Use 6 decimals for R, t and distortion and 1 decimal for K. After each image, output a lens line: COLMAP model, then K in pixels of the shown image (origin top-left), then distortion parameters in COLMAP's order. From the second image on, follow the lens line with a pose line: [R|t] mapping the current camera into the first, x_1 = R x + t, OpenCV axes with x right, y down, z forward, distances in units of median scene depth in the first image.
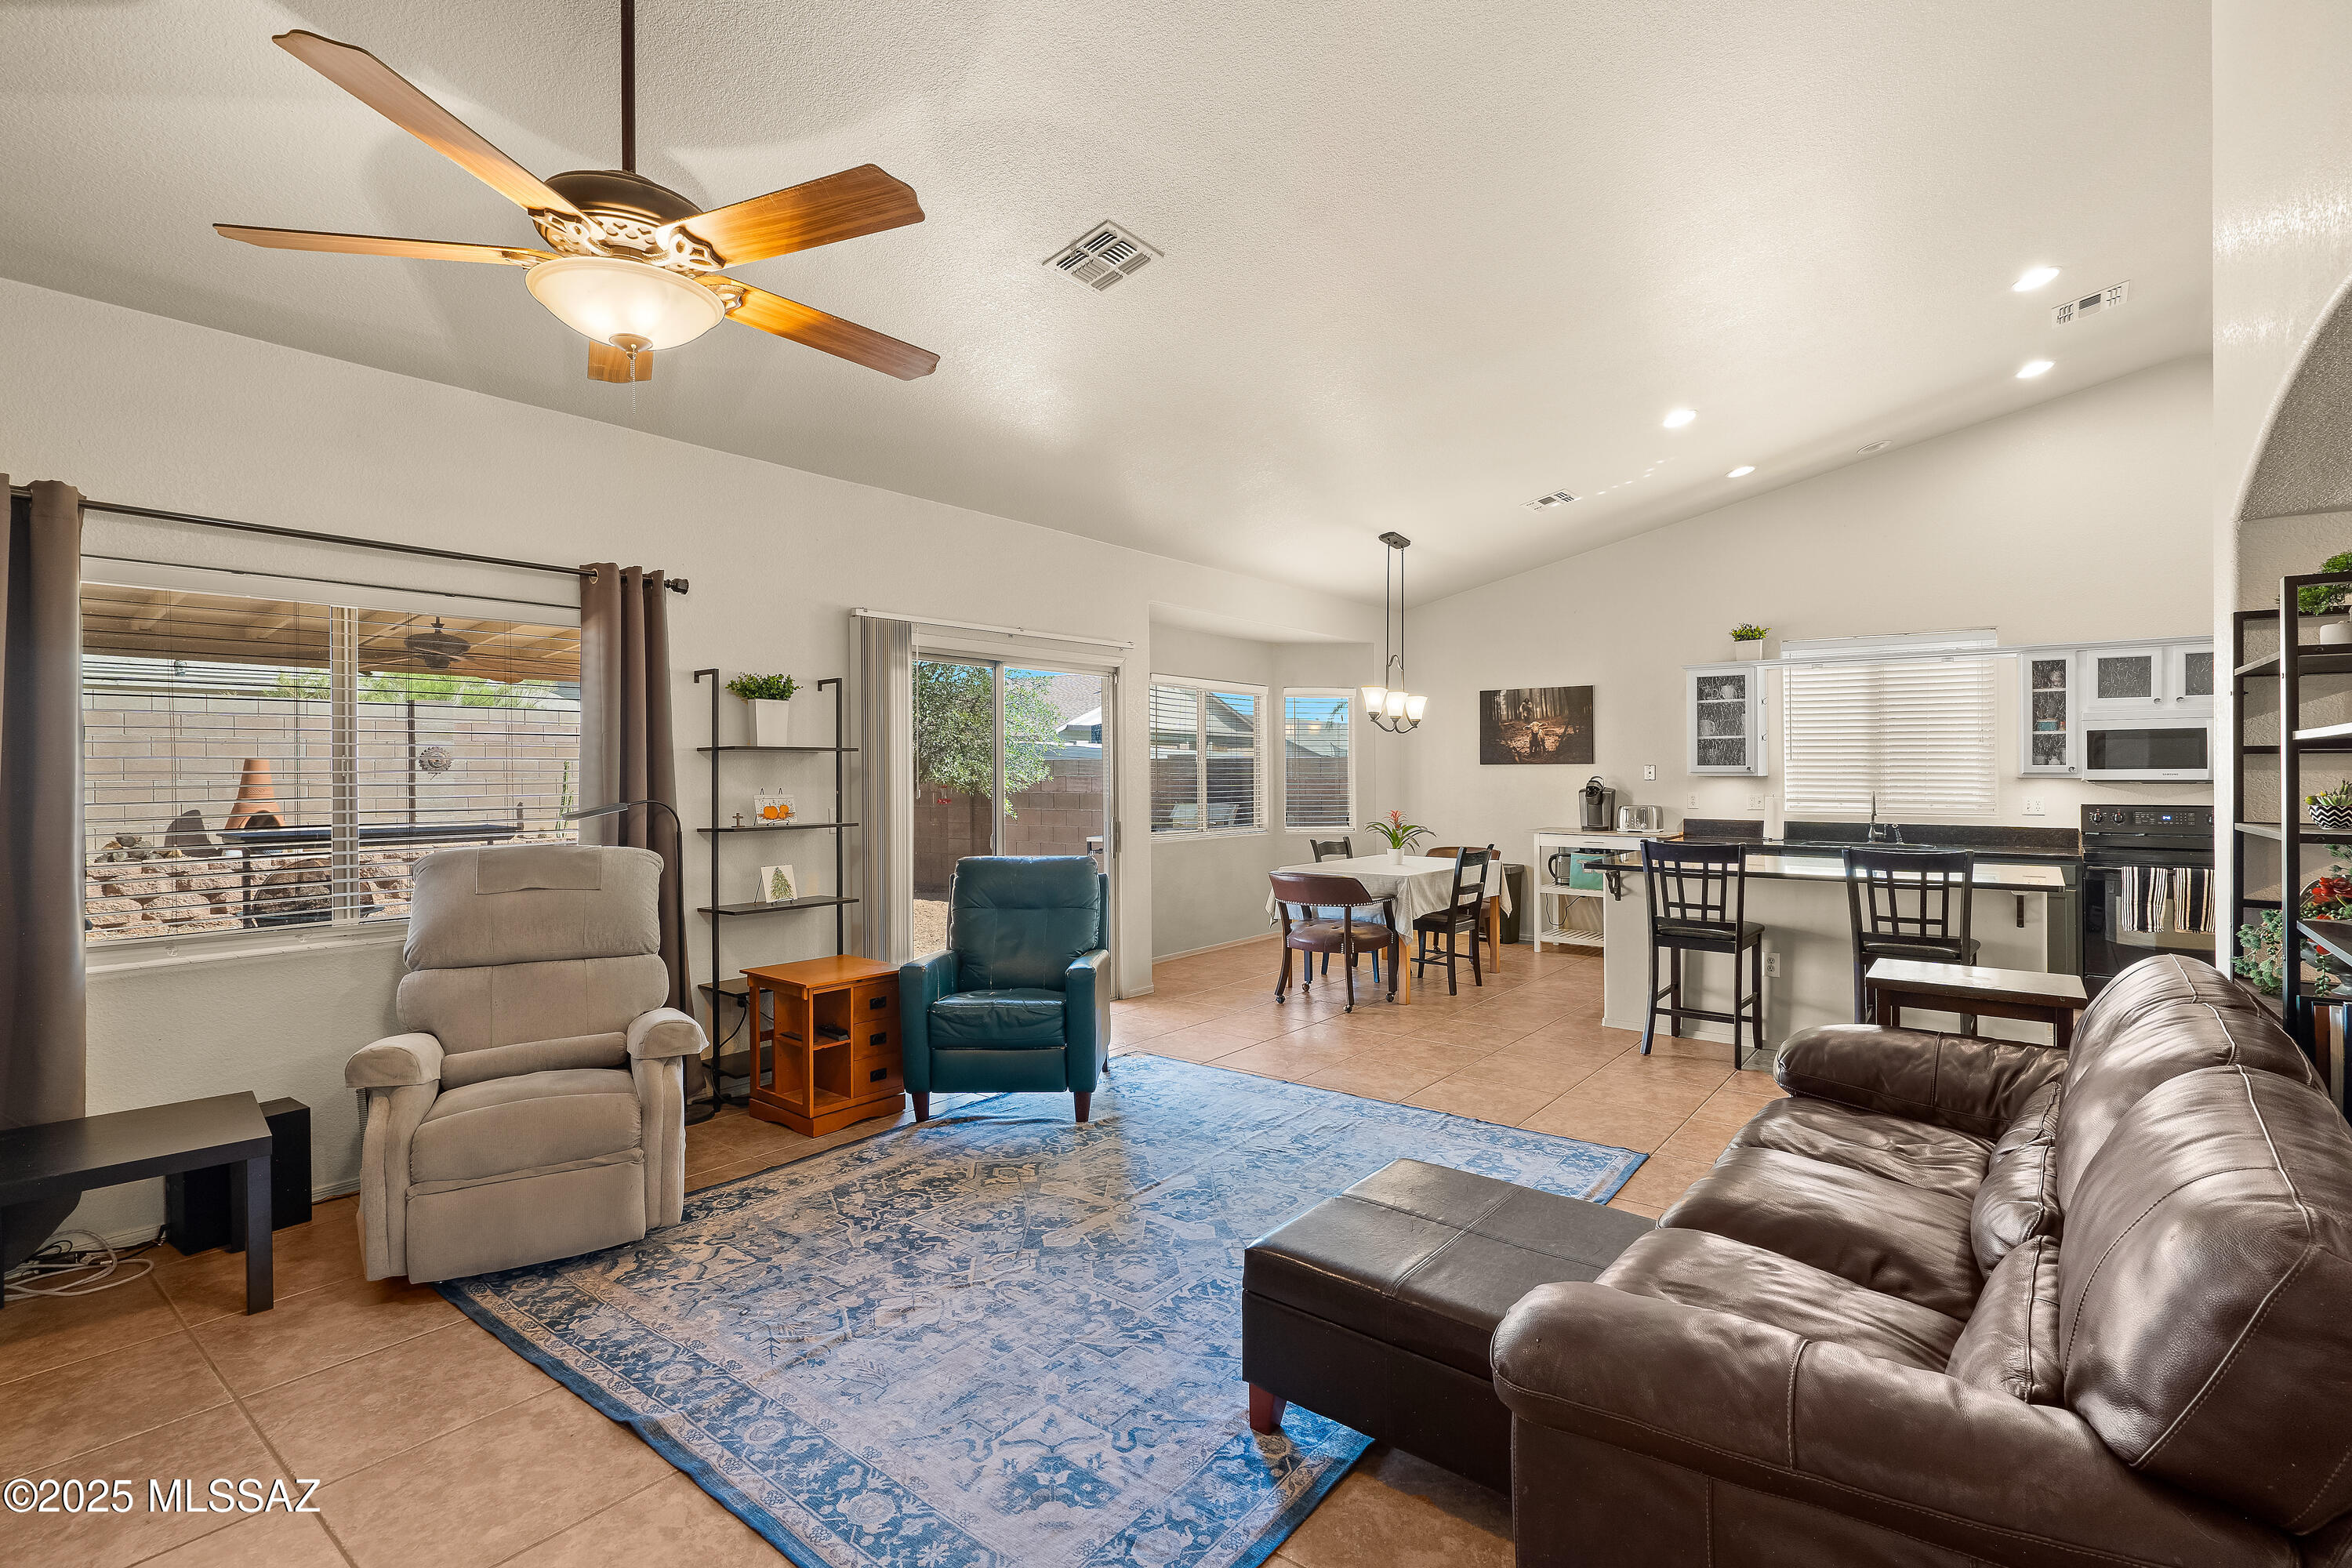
lens RADIAL K [[1094.1, 0, 1186.3], [0, 1094.1, 765.7], [0, 0, 1]] dist [-0.007246, 0.004032]
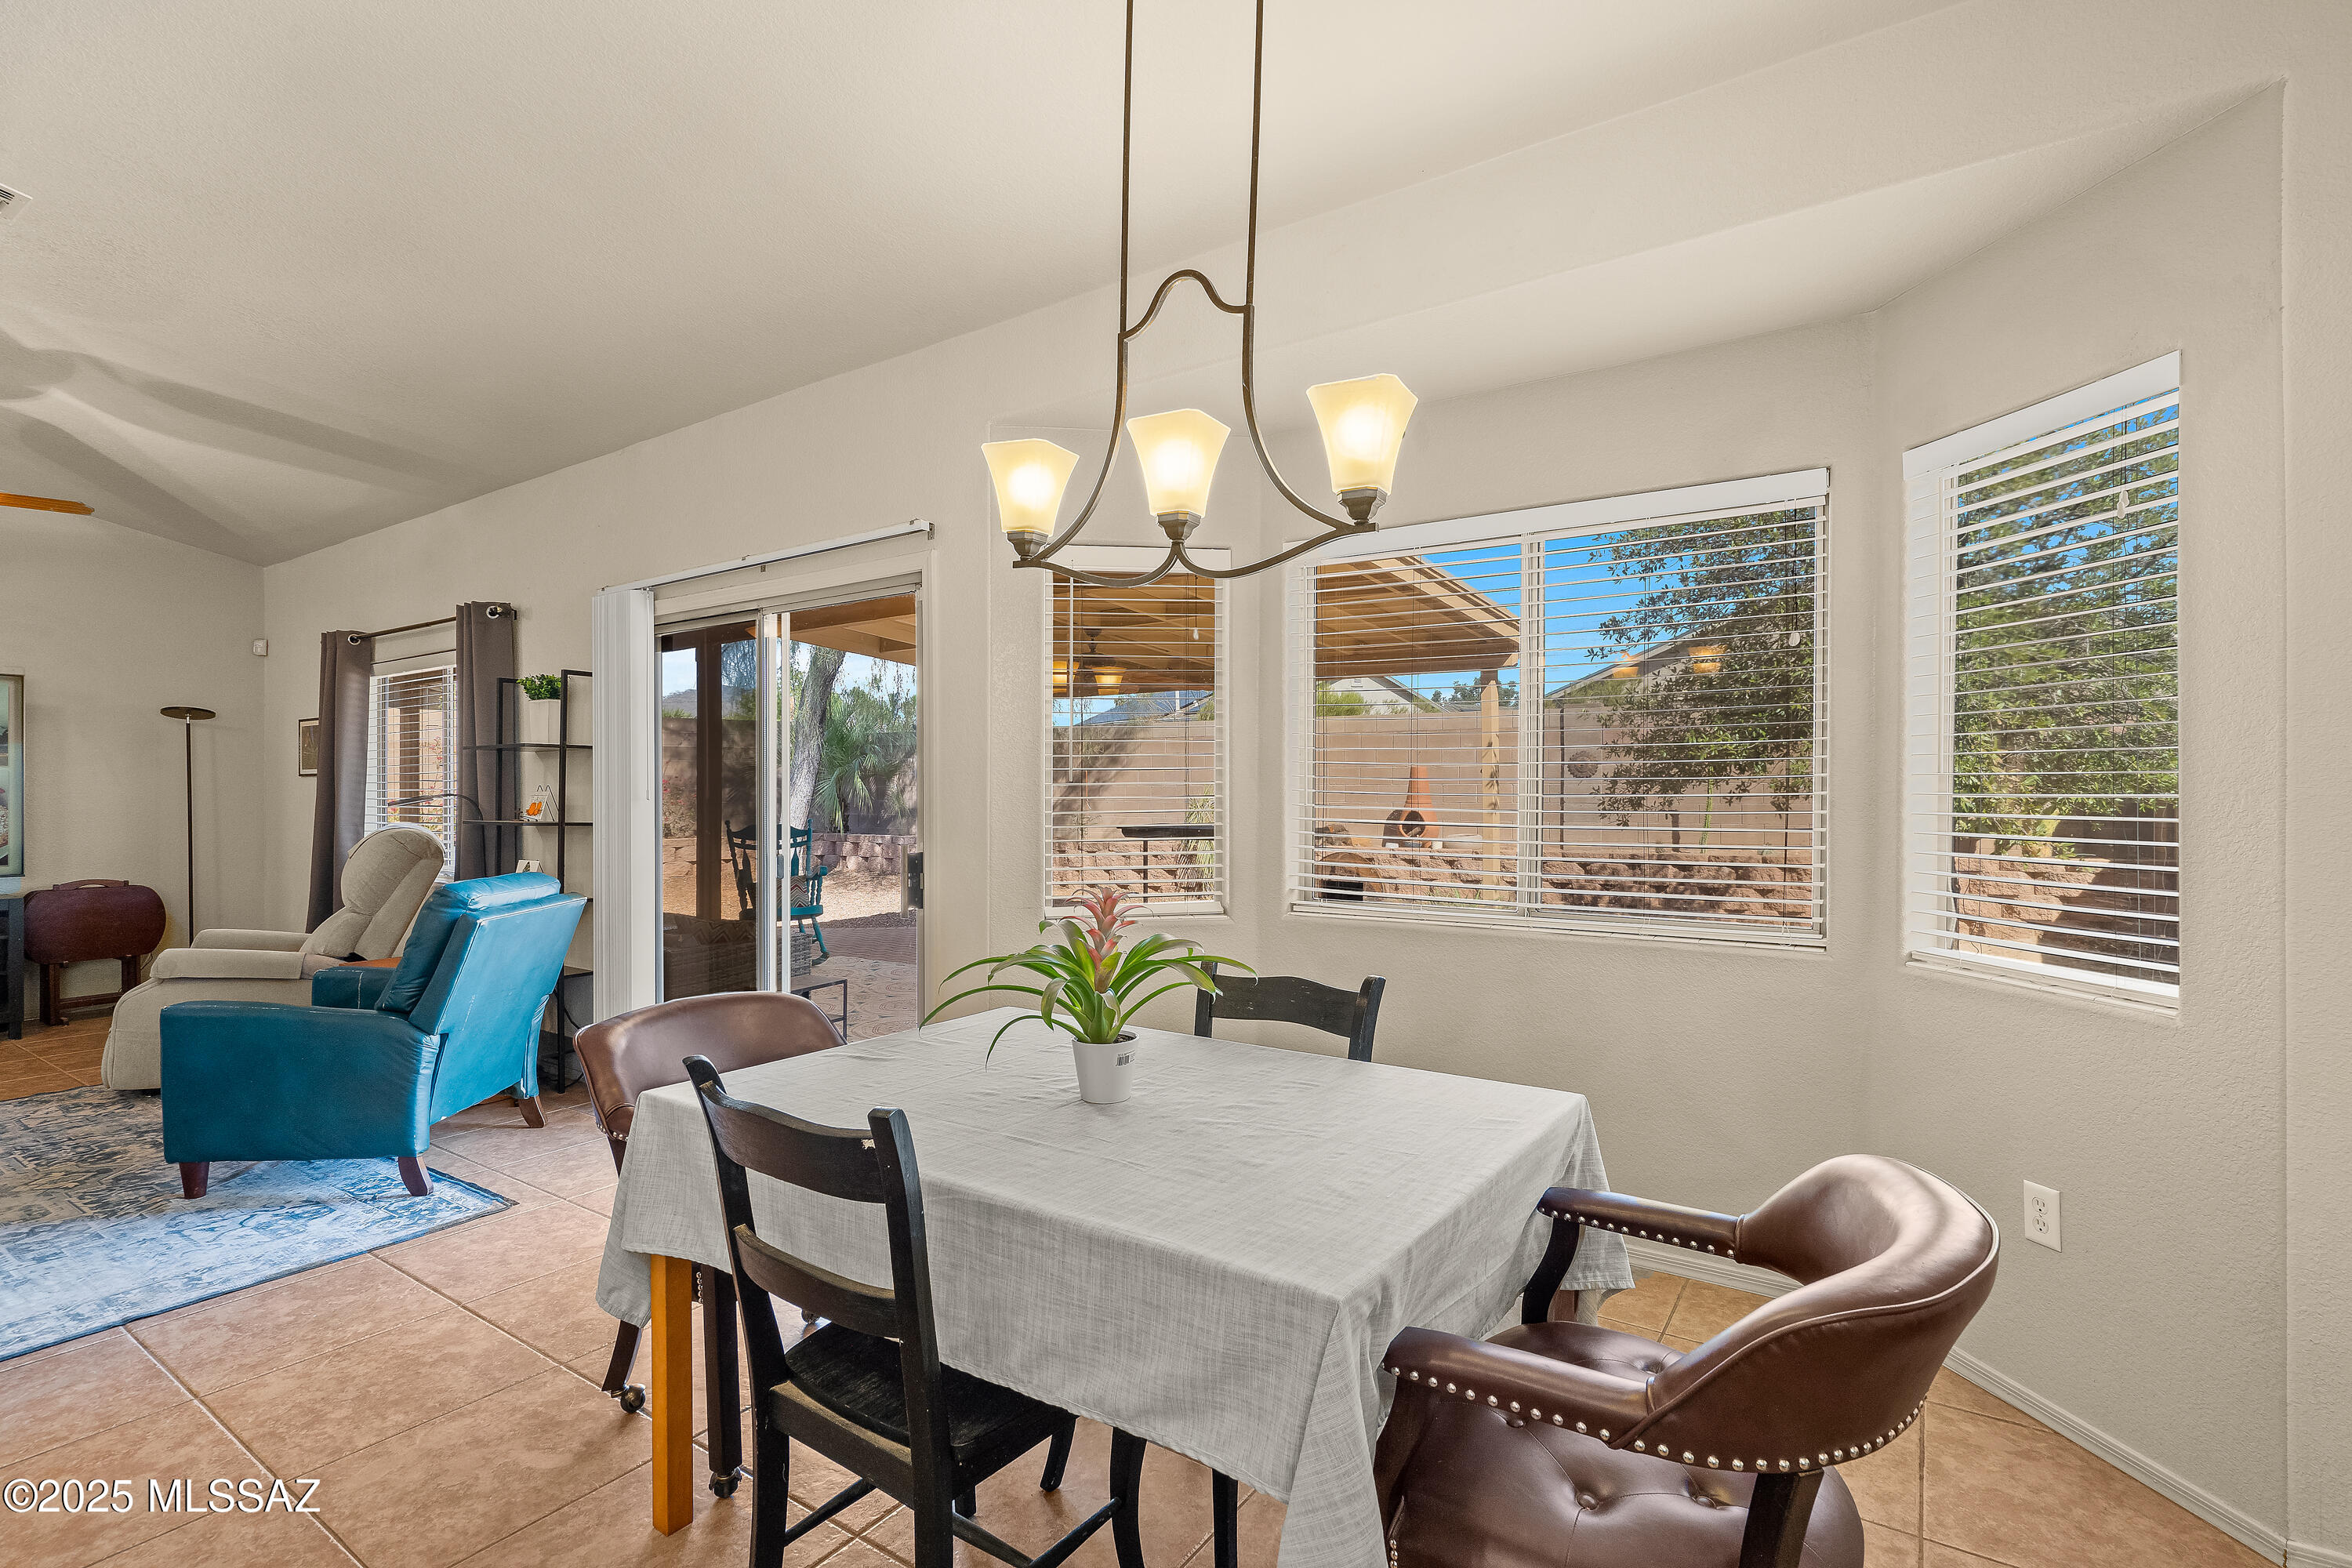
lens RADIAL K [[1094.1, 0, 1189.7], [0, 1094.1, 785.7], [0, 0, 1]] dist [-0.007246, 0.004032]
pose [[0.070545, -0.000261, -0.997509, 0.629534], [0.011256, 0.999937, 0.000534, 0.023581], [0.997445, -0.011265, 0.070544, 1.387310]]
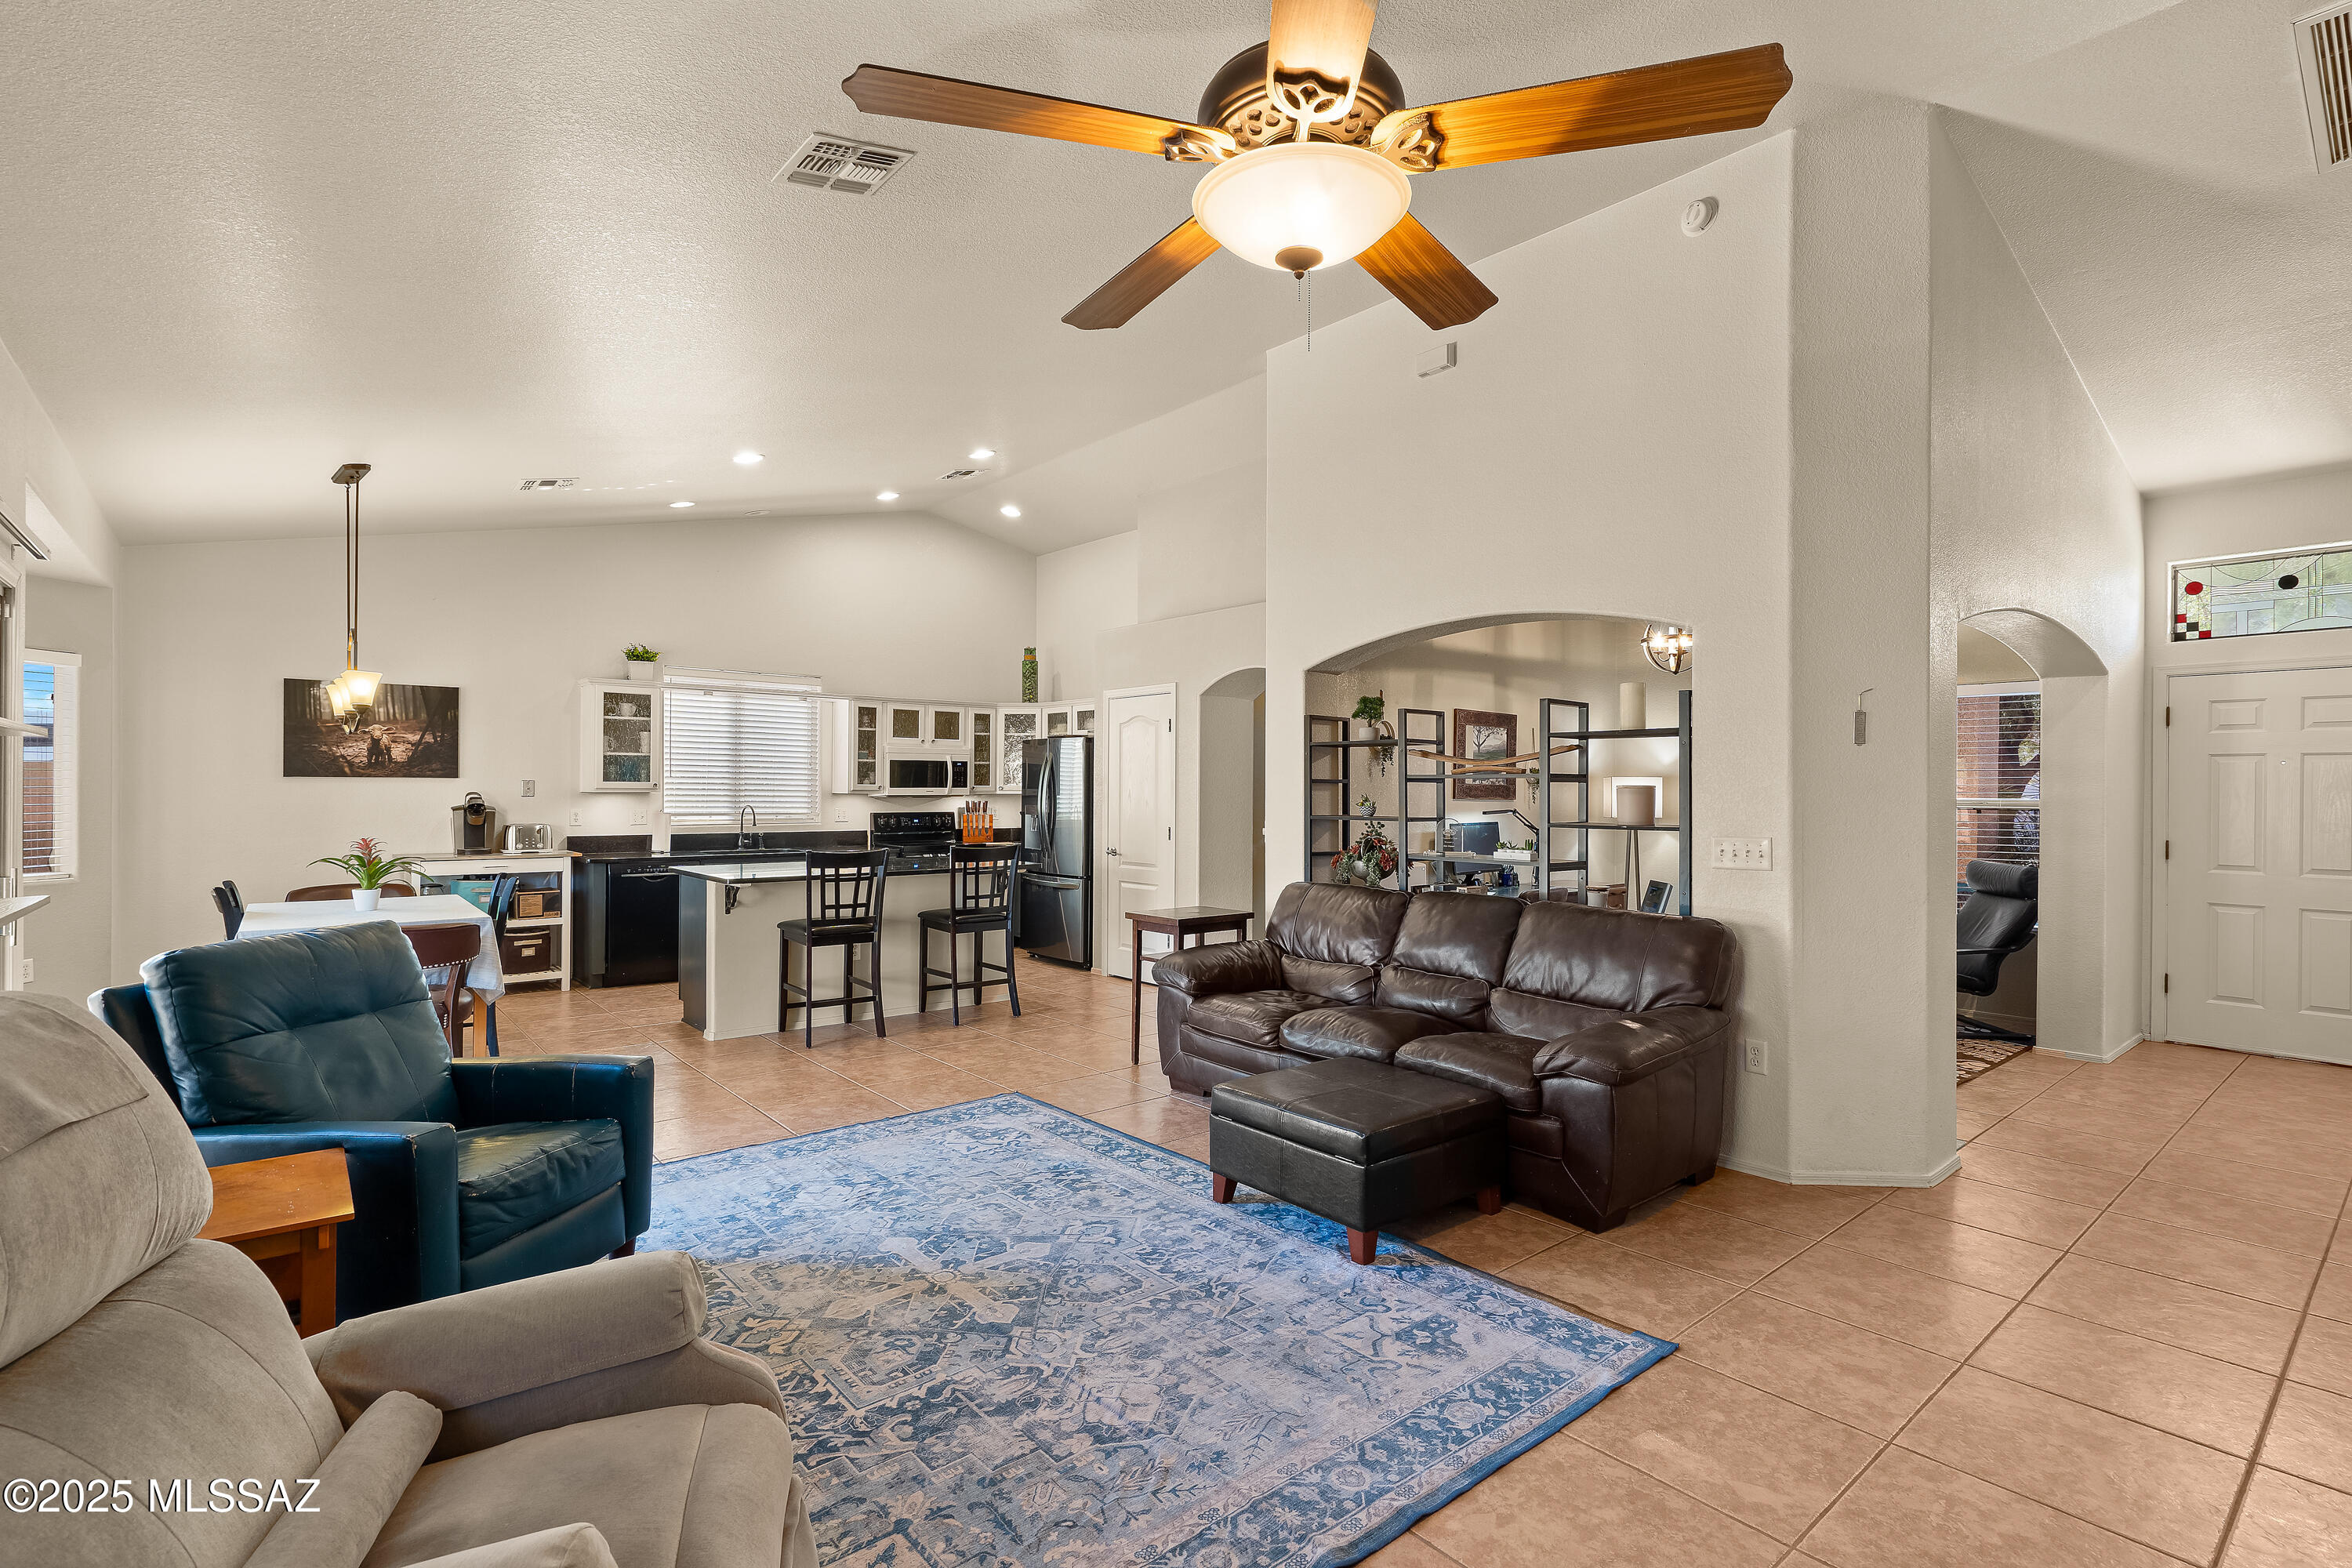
lens RADIAL K [[1094.1, 0, 1192.9], [0, 1094.1, 795.4], [0, 0, 1]] dist [-0.007246, 0.004032]
pose [[0.202950, -0.002813, 0.979185, -0.587719], [-0.011432, 0.999921, 0.005242, 0.001736], [-0.979122, -0.012258, 0.202901, 0.410323]]
